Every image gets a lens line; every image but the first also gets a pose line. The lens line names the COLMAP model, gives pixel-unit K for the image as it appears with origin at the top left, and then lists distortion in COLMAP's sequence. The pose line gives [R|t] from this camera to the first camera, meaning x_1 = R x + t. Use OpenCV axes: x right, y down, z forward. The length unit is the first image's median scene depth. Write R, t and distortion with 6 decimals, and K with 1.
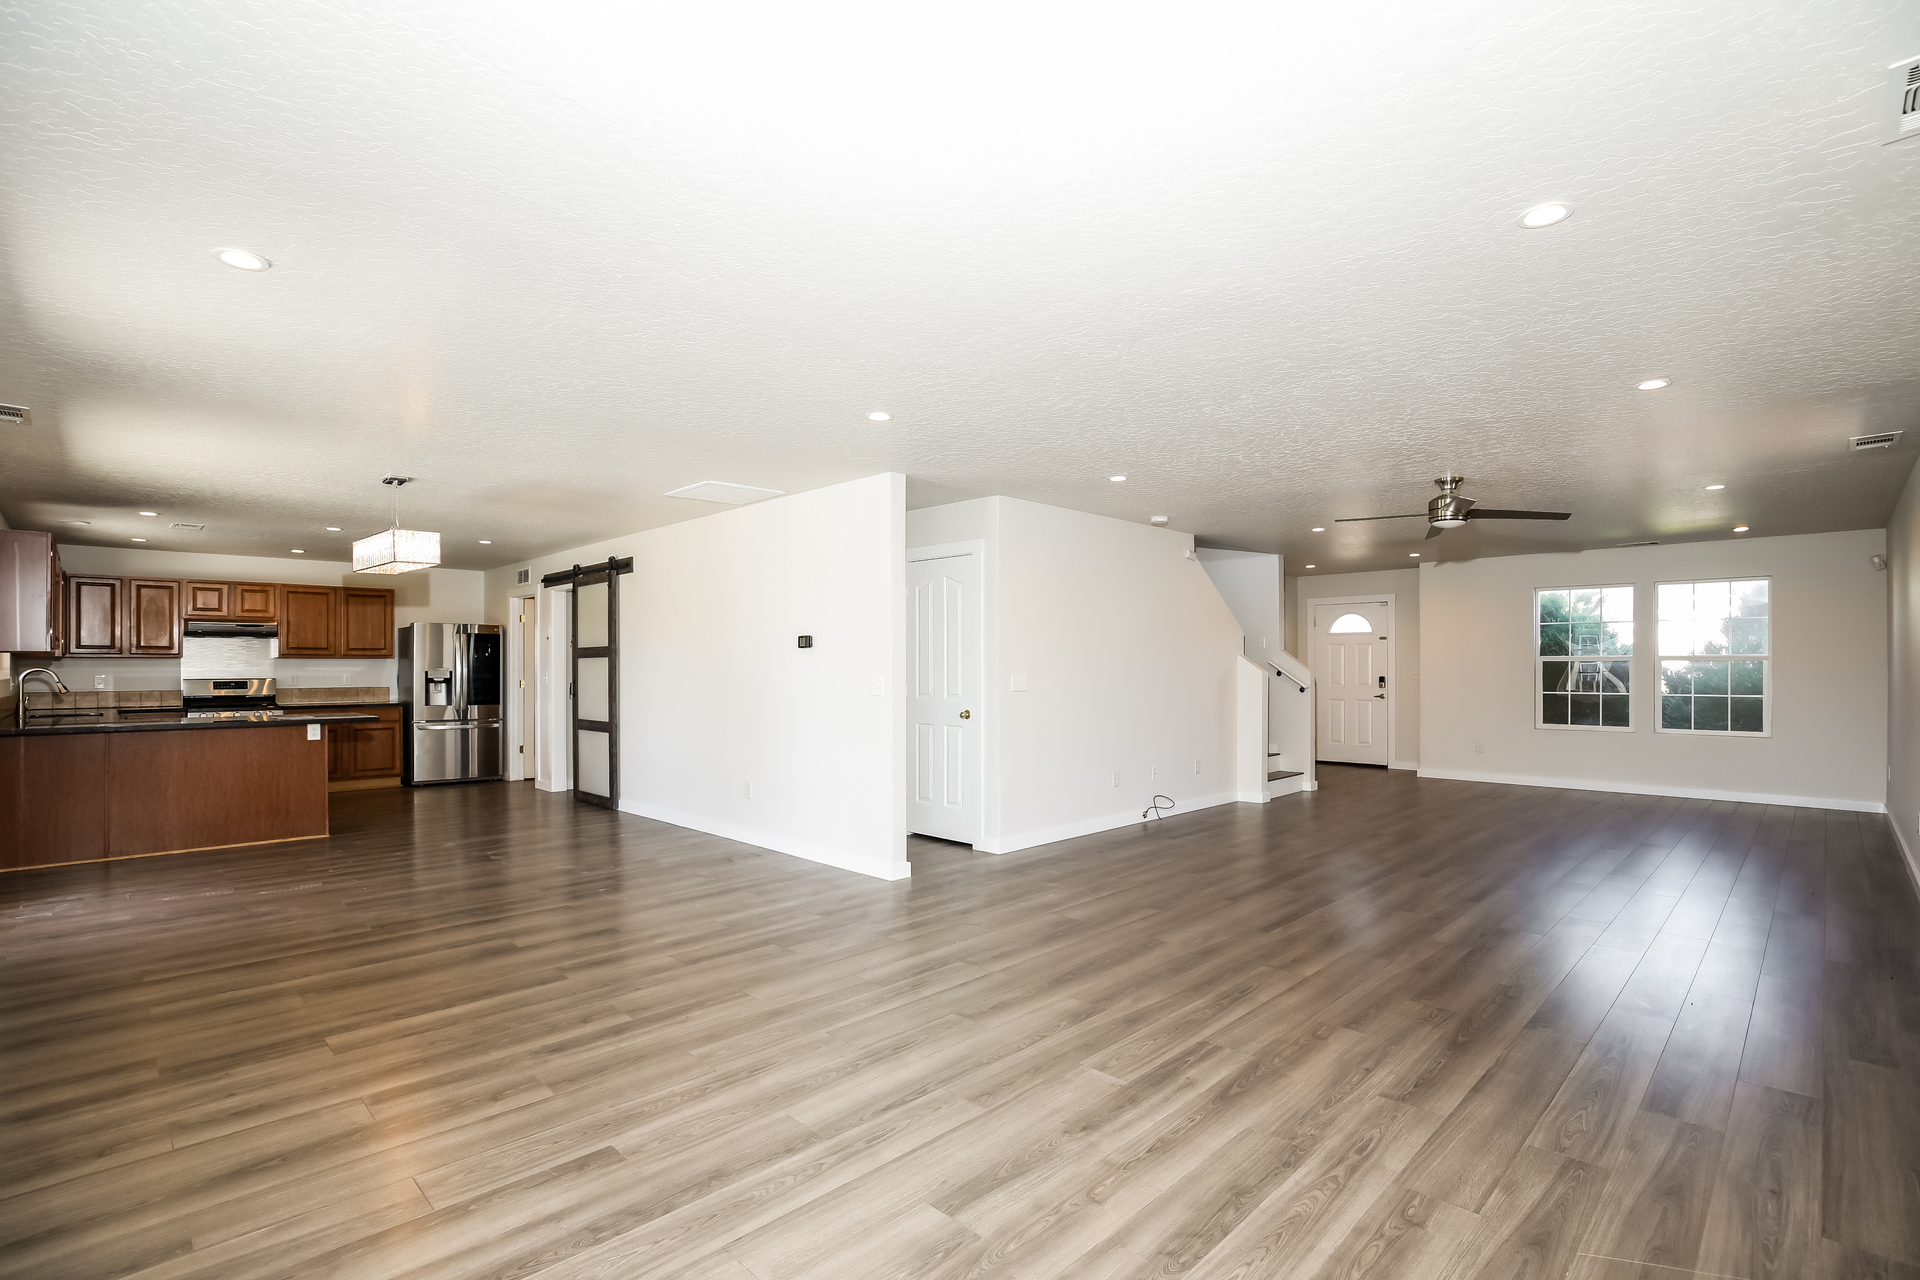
lens RADIAL K [[895.1, 0, 961.2], [0, 895.1, 663.7], [0, 0, 1]] dist [-0.030585, 0.001685]
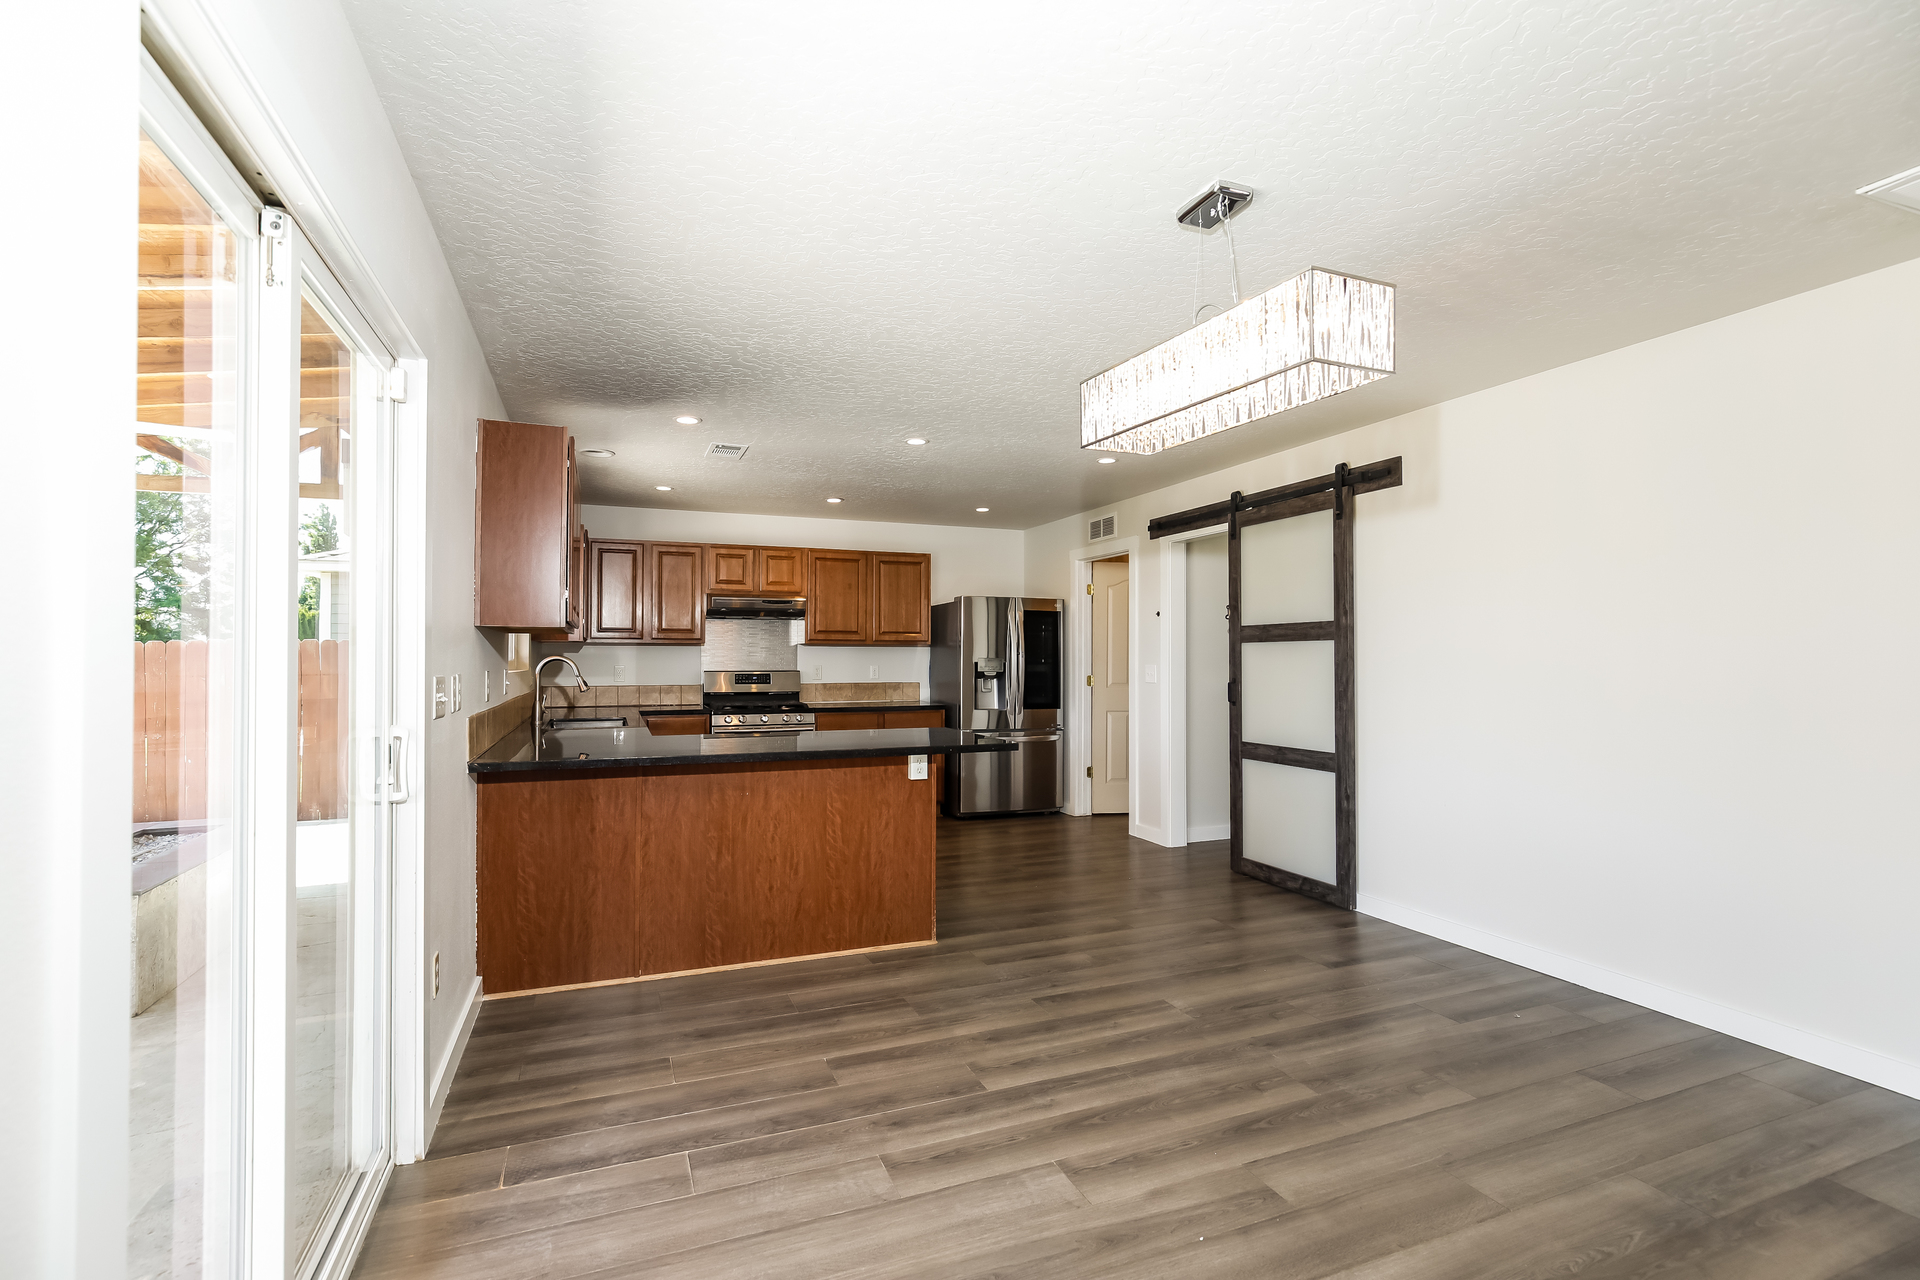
lens RADIAL K [[873.5, 0, 948.2], [0, 873.5, 645.4], [0, 0, 1]] dist [-0.012455, 0.000286]
pose [[0.916861, -0.001319, -0.399204, -0.373109], [-0.002942, 0.999945, -0.010061, 0.002076], [0.399196, 0.010399, 0.916807, 0.364157]]
